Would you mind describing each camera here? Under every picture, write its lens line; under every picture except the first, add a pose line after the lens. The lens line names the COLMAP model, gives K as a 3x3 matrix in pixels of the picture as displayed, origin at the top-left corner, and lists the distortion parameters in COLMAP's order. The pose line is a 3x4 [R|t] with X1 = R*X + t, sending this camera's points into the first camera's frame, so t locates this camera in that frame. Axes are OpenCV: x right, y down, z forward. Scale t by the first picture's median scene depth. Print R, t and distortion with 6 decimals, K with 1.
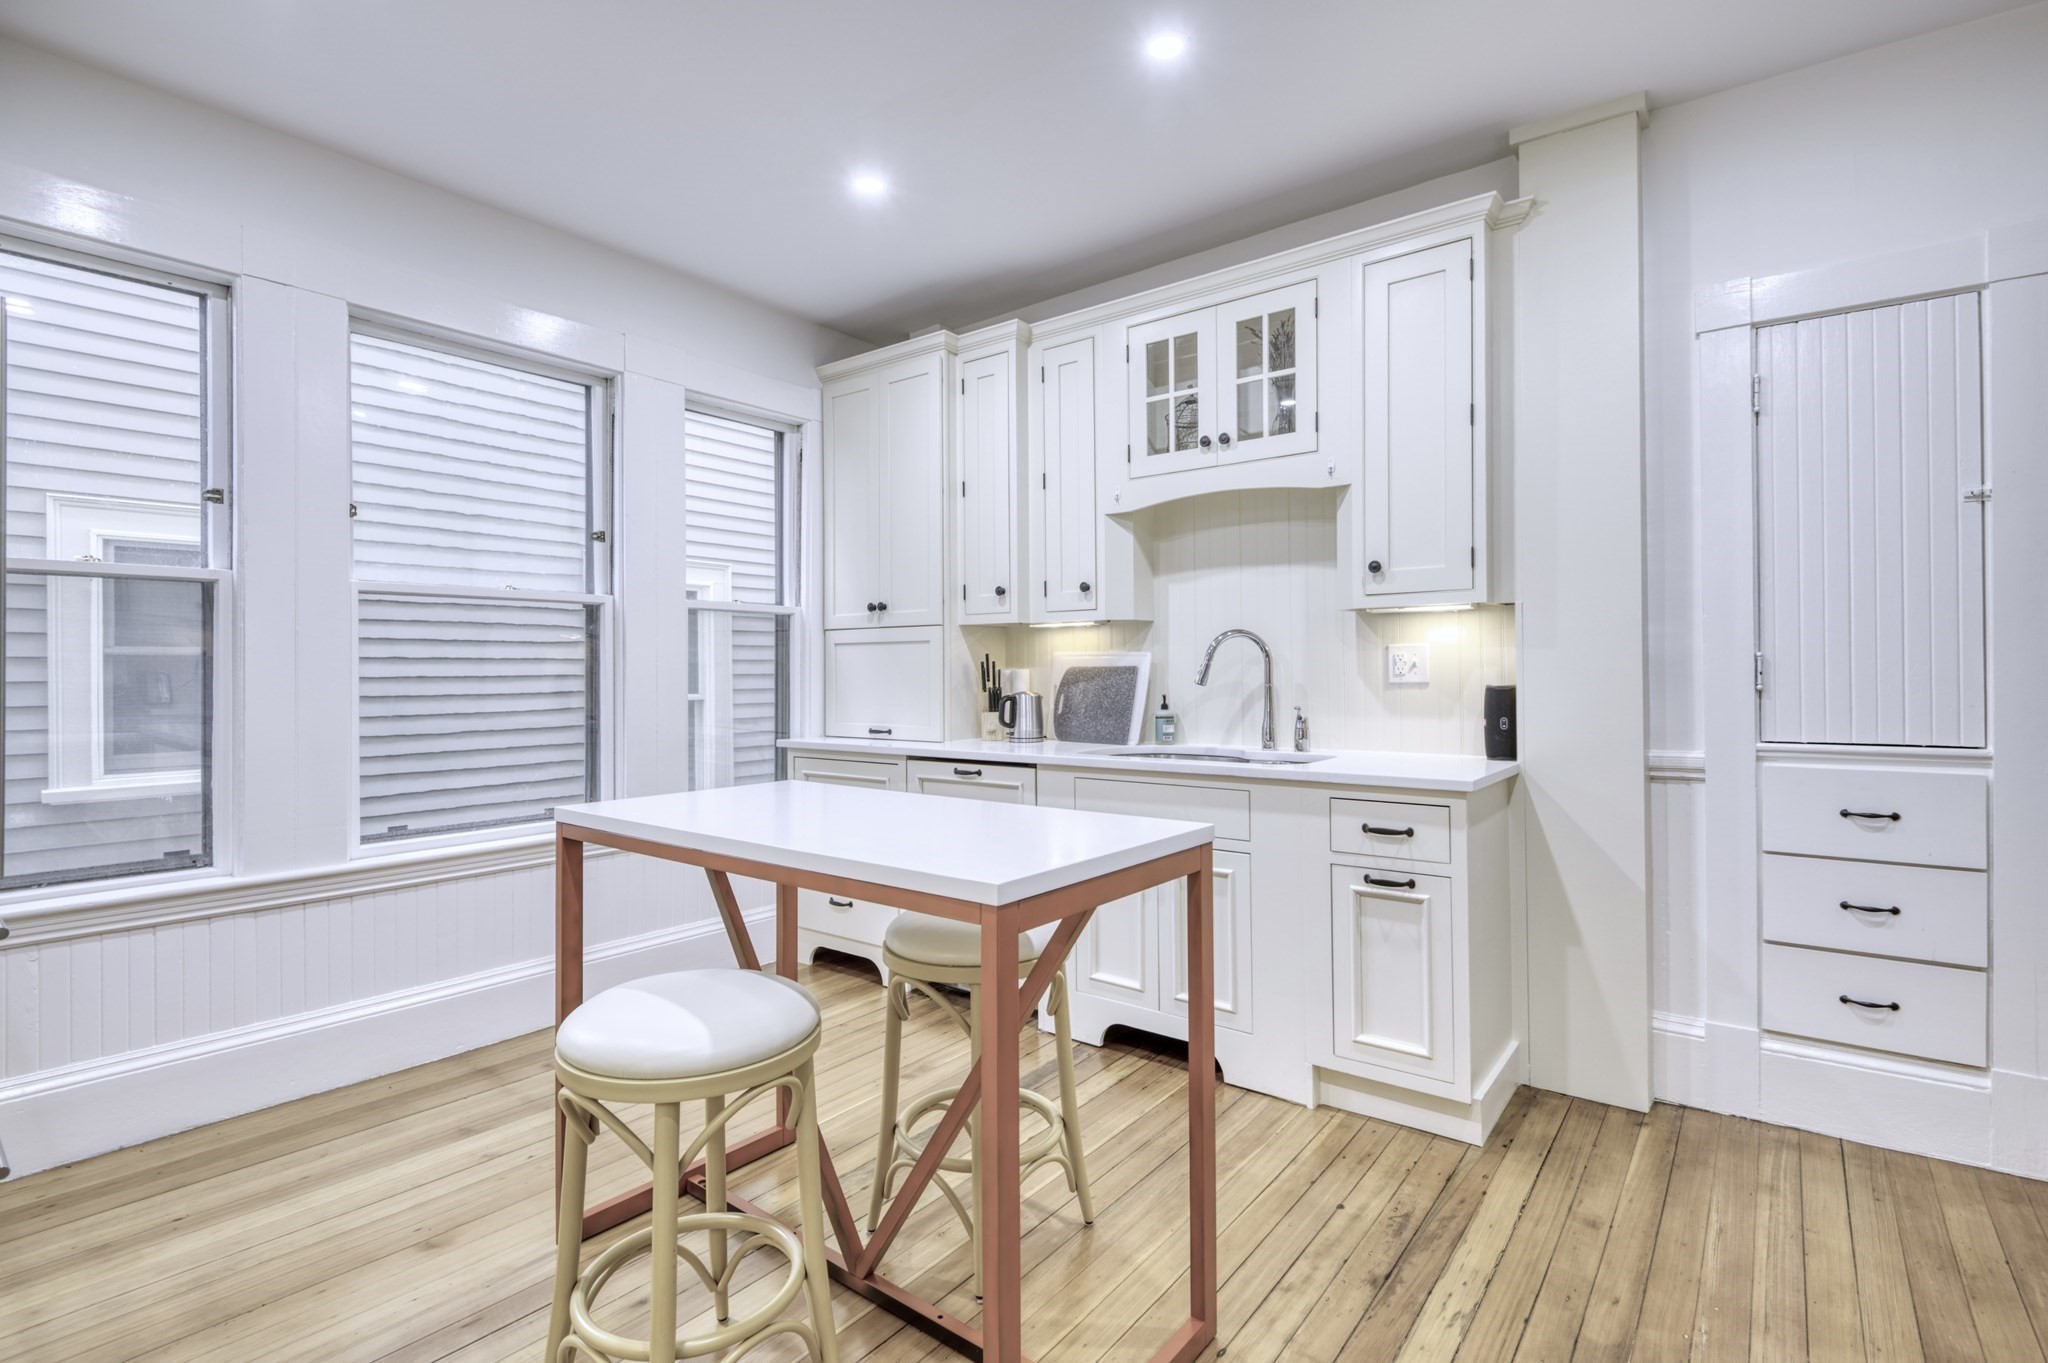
lens RADIAL K [[1002.5, 0, 1024.0], [0, 1002.5, 681.5], [0, 0, 1]] dist [0.000611, -0.000128]
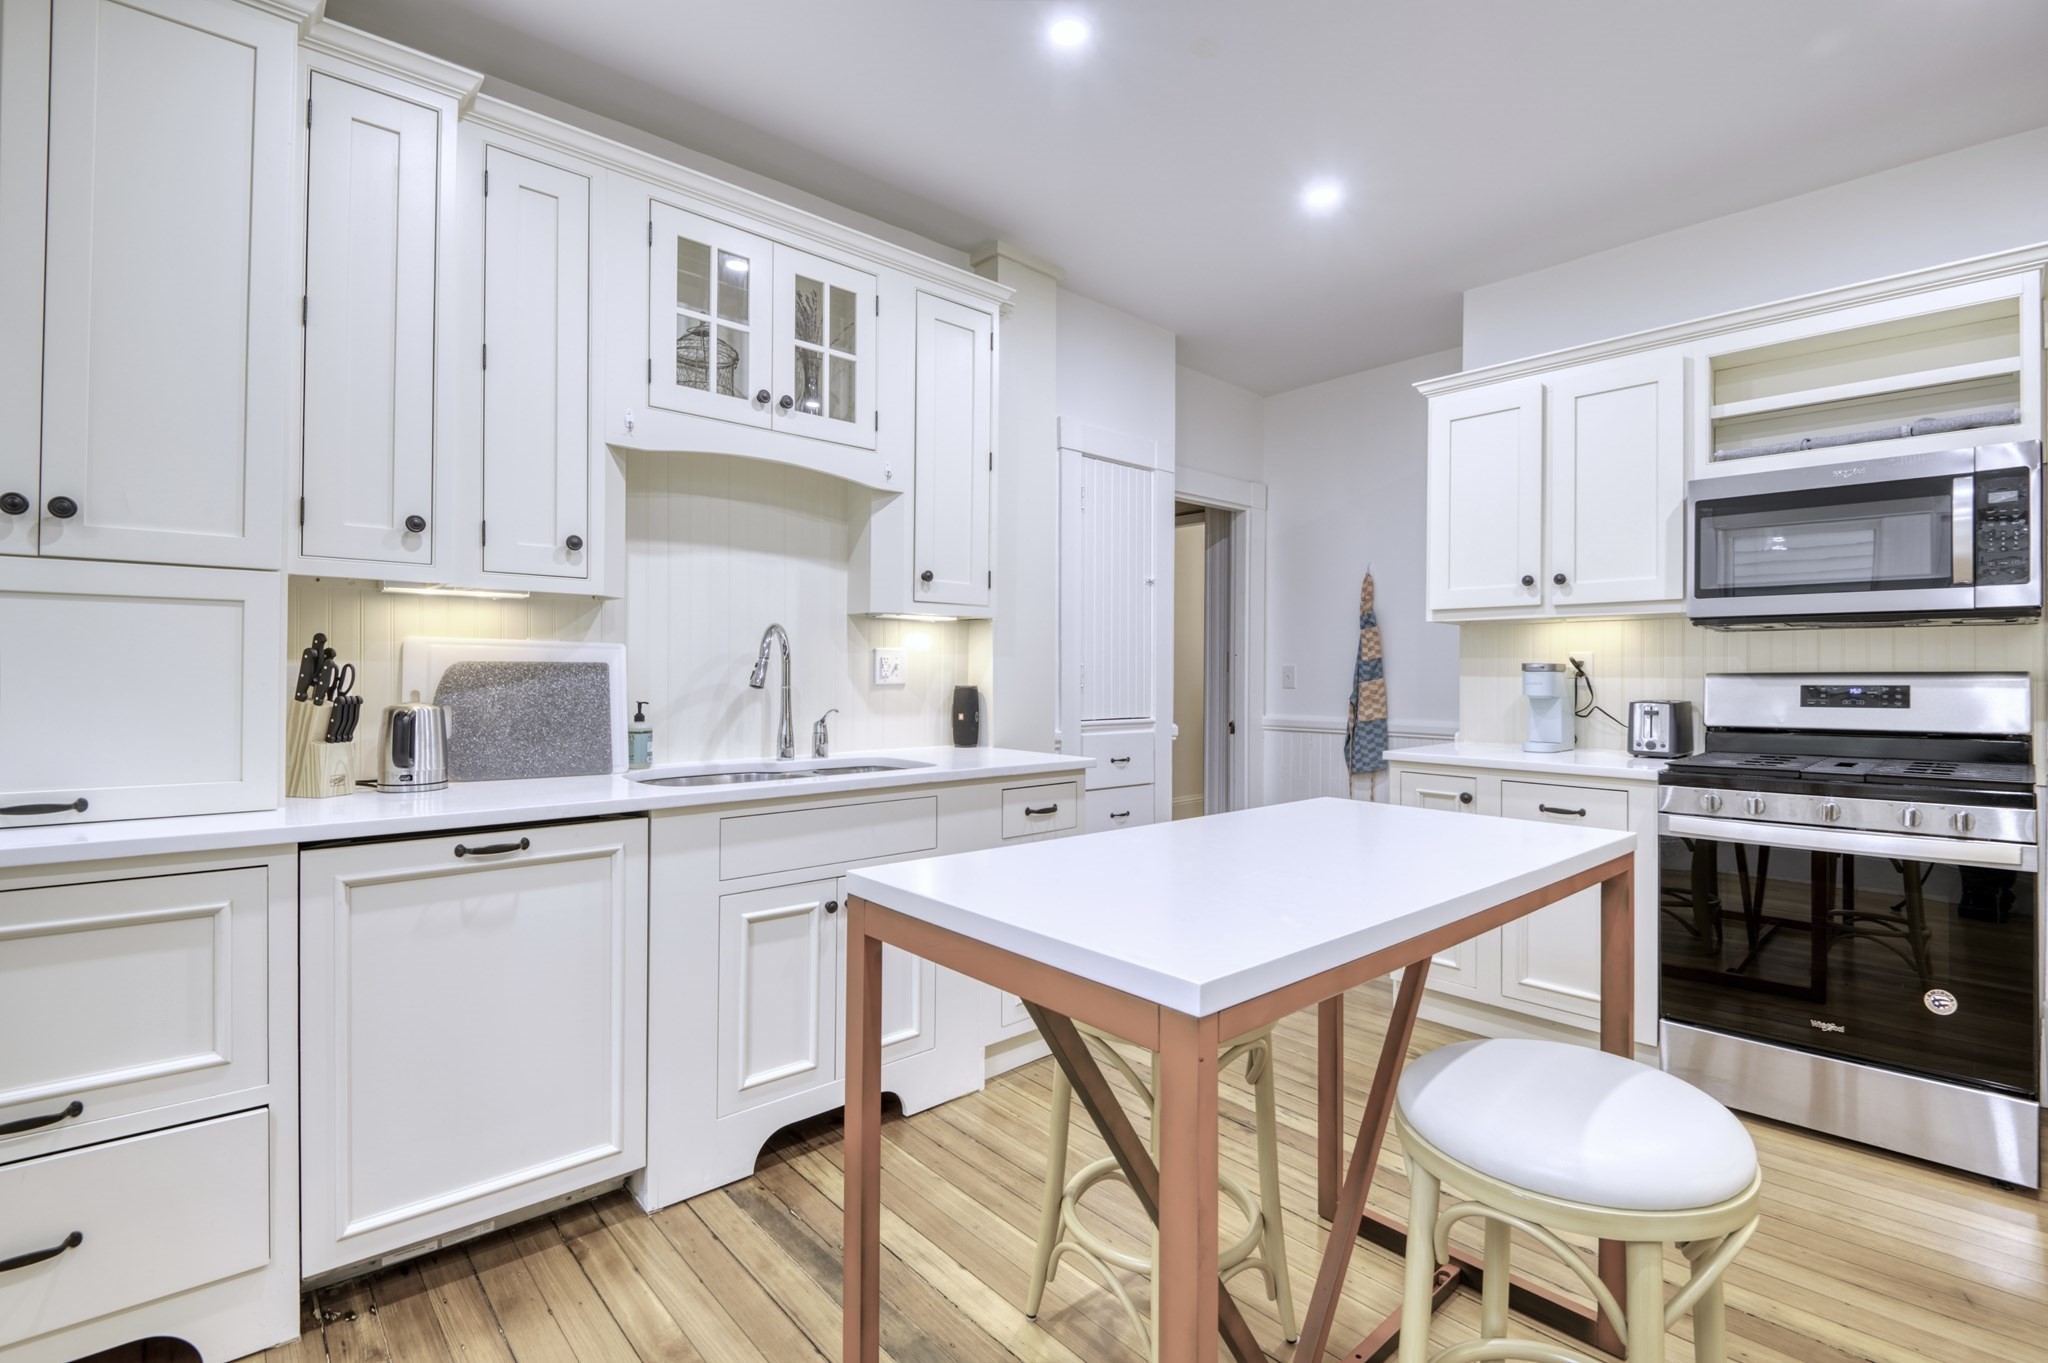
lens RADIAL K [[914.9, 0, 1114.6], [0, 914.9, 674.0], [0, 0, 1]] dist [-0.001529, -0.000412]
pose [[0.135441, 0.006191, 0.990766, -0.526224], [0.002094, 0.999976, -0.006535, -0.002406], [-0.990783, 0.002960, 0.135425, 0.598455]]
